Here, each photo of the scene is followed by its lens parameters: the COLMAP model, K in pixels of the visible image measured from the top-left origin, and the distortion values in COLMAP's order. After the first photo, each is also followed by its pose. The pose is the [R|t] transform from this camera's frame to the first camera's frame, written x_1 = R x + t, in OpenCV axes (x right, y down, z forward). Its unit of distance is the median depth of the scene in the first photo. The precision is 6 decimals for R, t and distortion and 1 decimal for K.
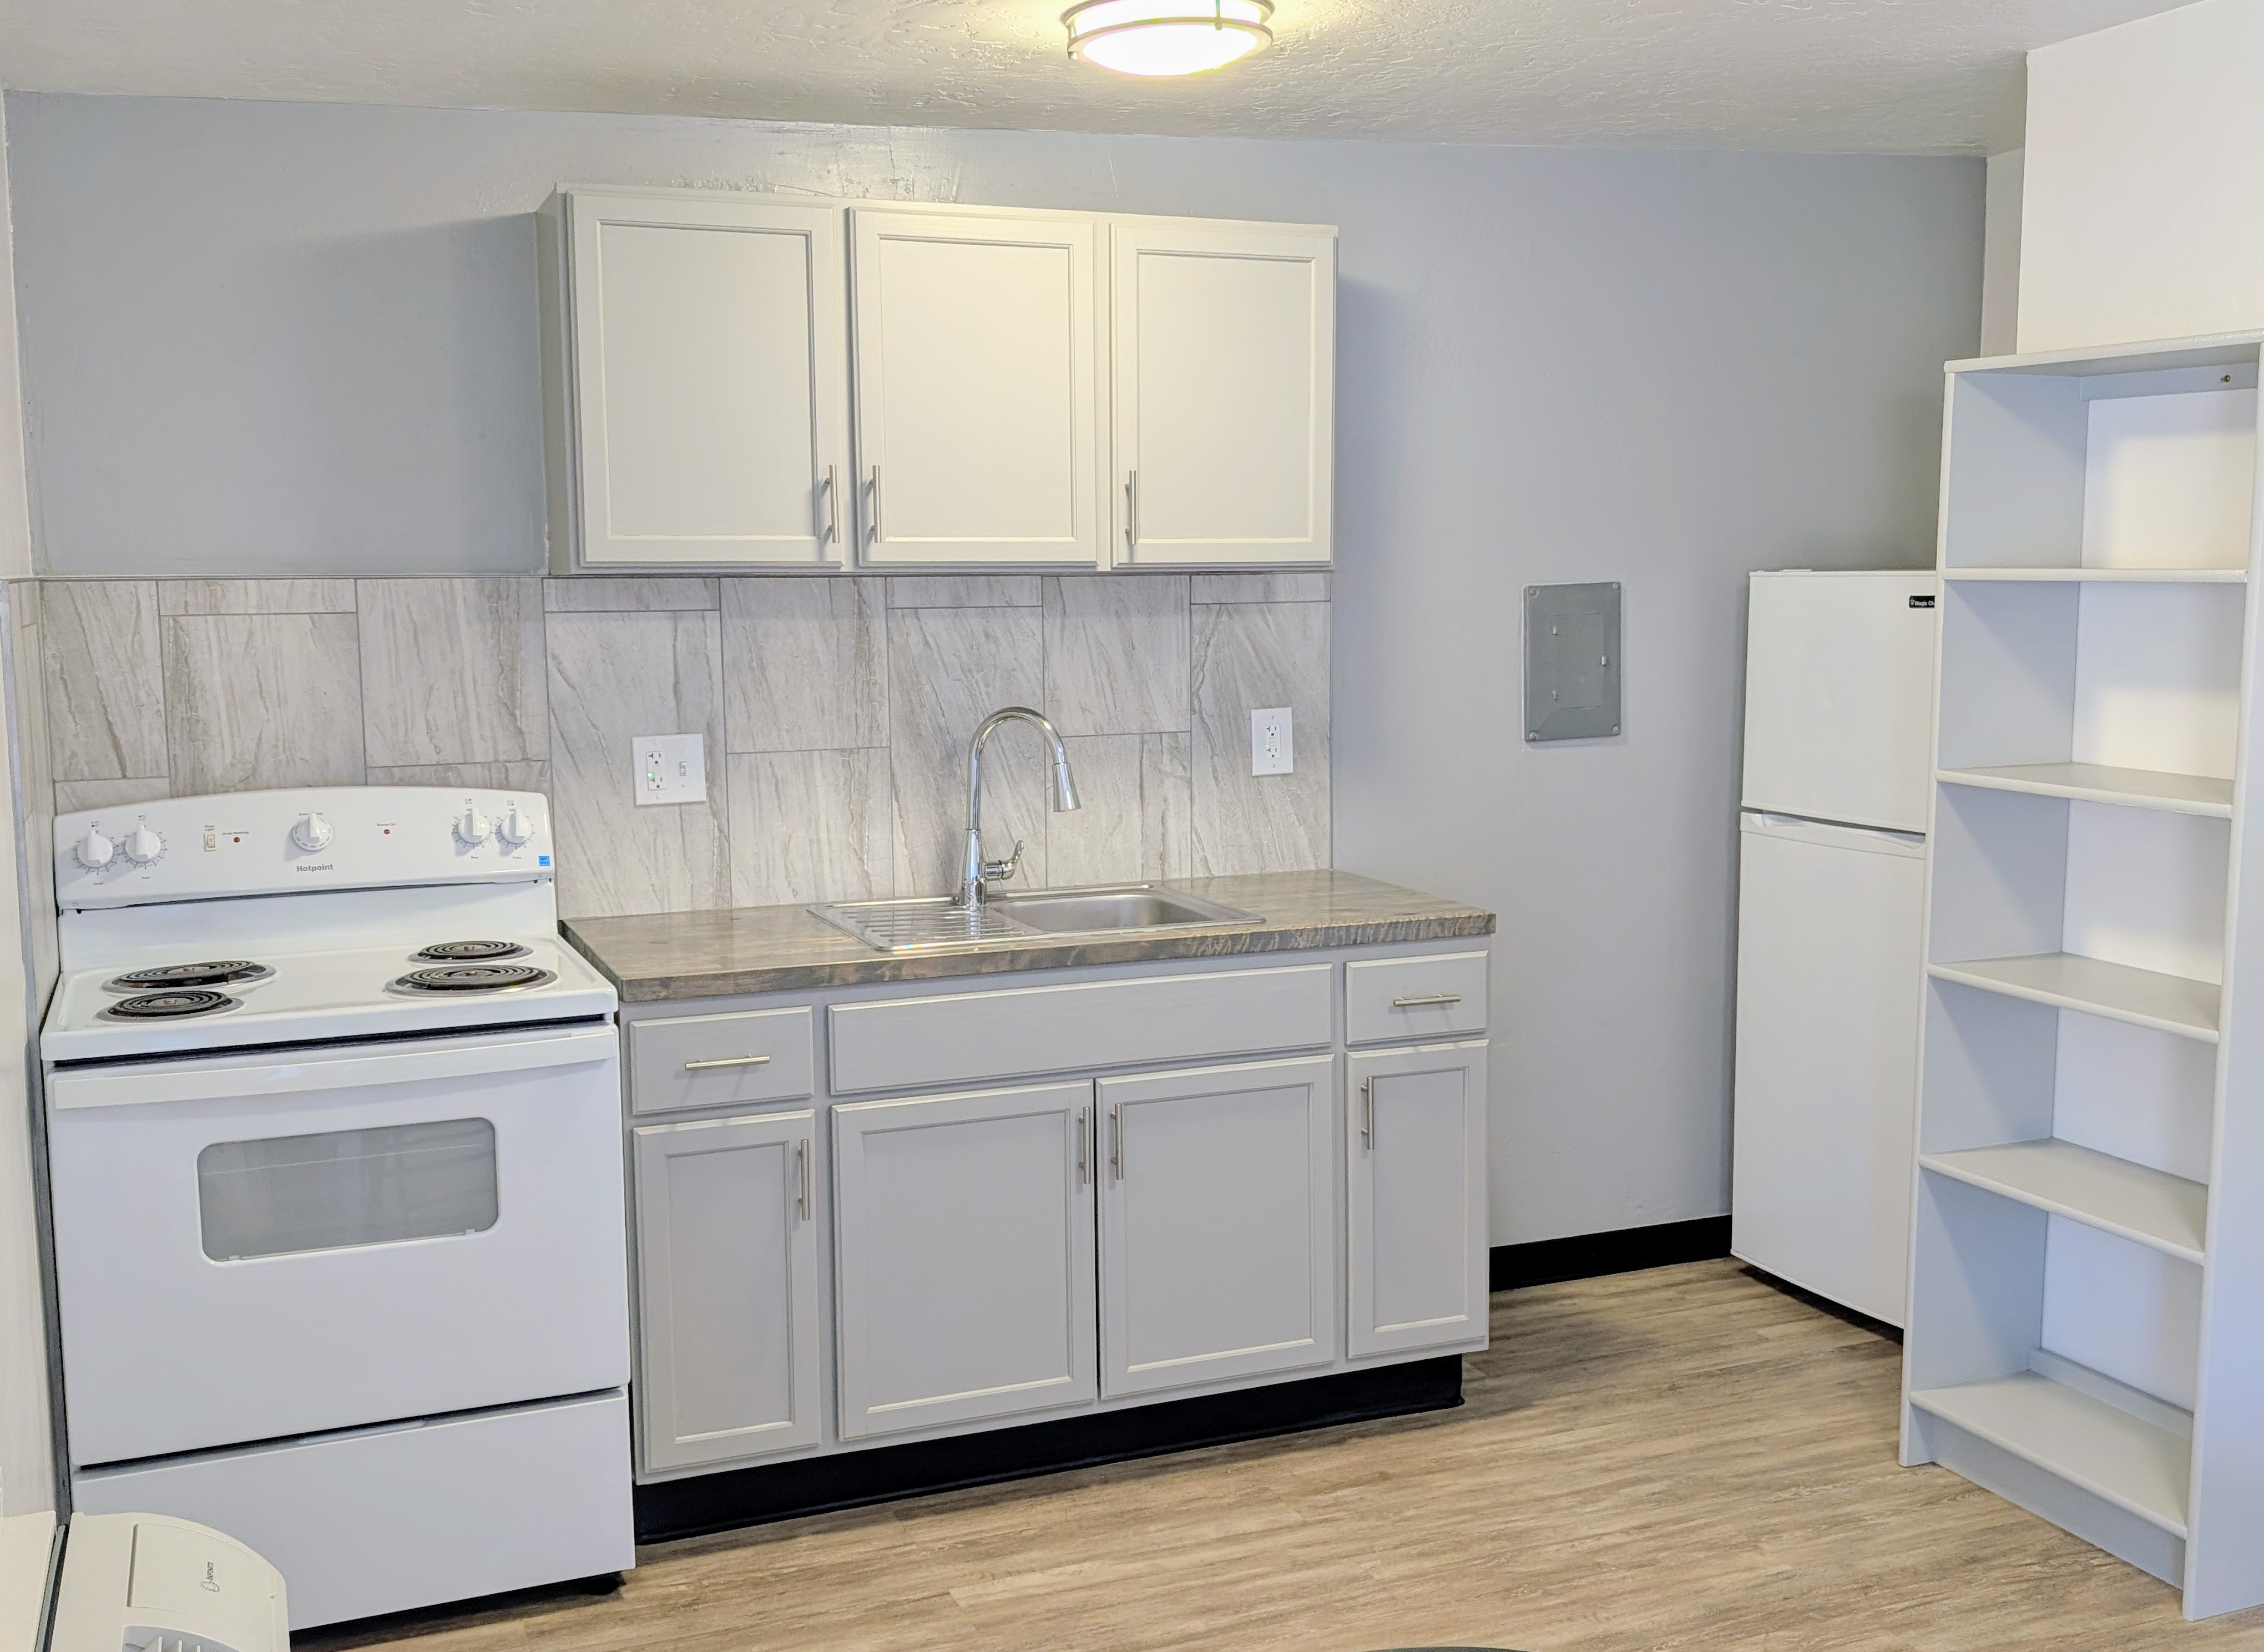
lens RADIAL K [[2197.7, 0, 1122.6], [0, 2197.7, 825.5], [0, 0, 1]] dist [0.033764, 0.000000]
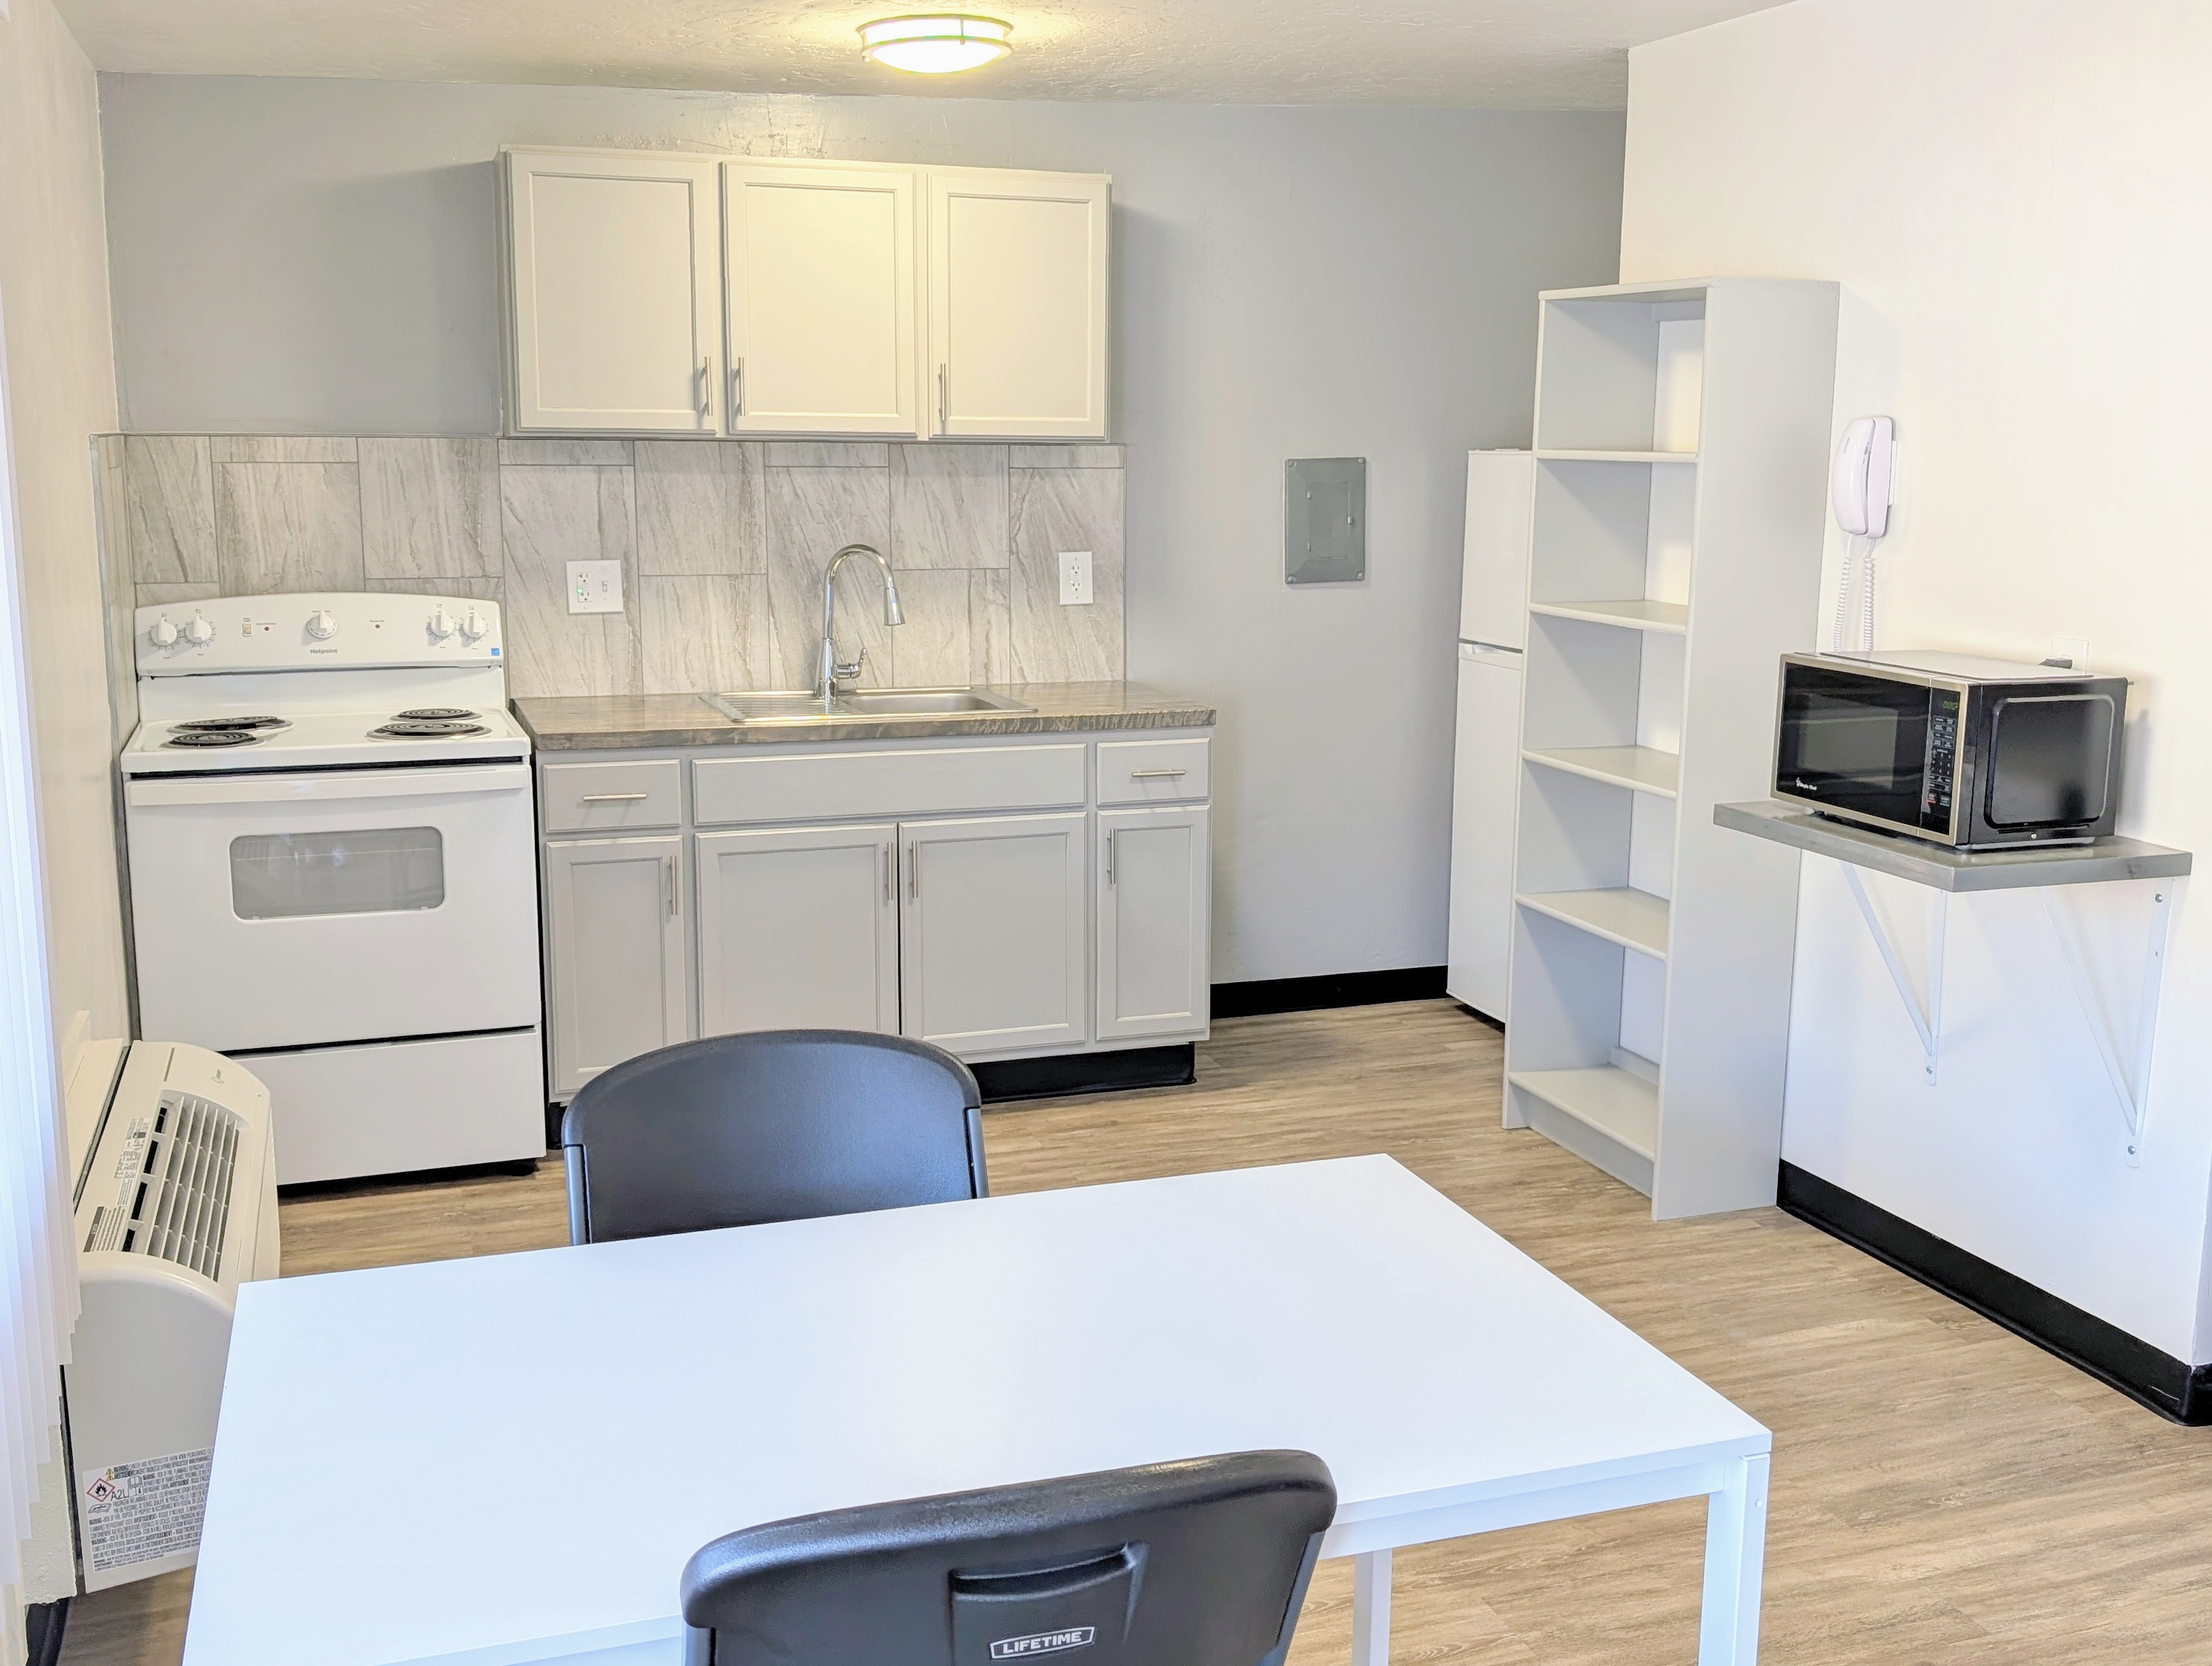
lens RADIAL K [[2134.5, 0, 1115.9], [0, 2134.5, 800.8], [0, 0, 1]] dist [0.022506, 0.000000]
pose [[0.998990, 0.022907, -0.038645, 0.168300], [-0.020868, 0.998410, 0.052367, 0.030742], [0.039784, -0.051507, 0.997880, -0.290178]]
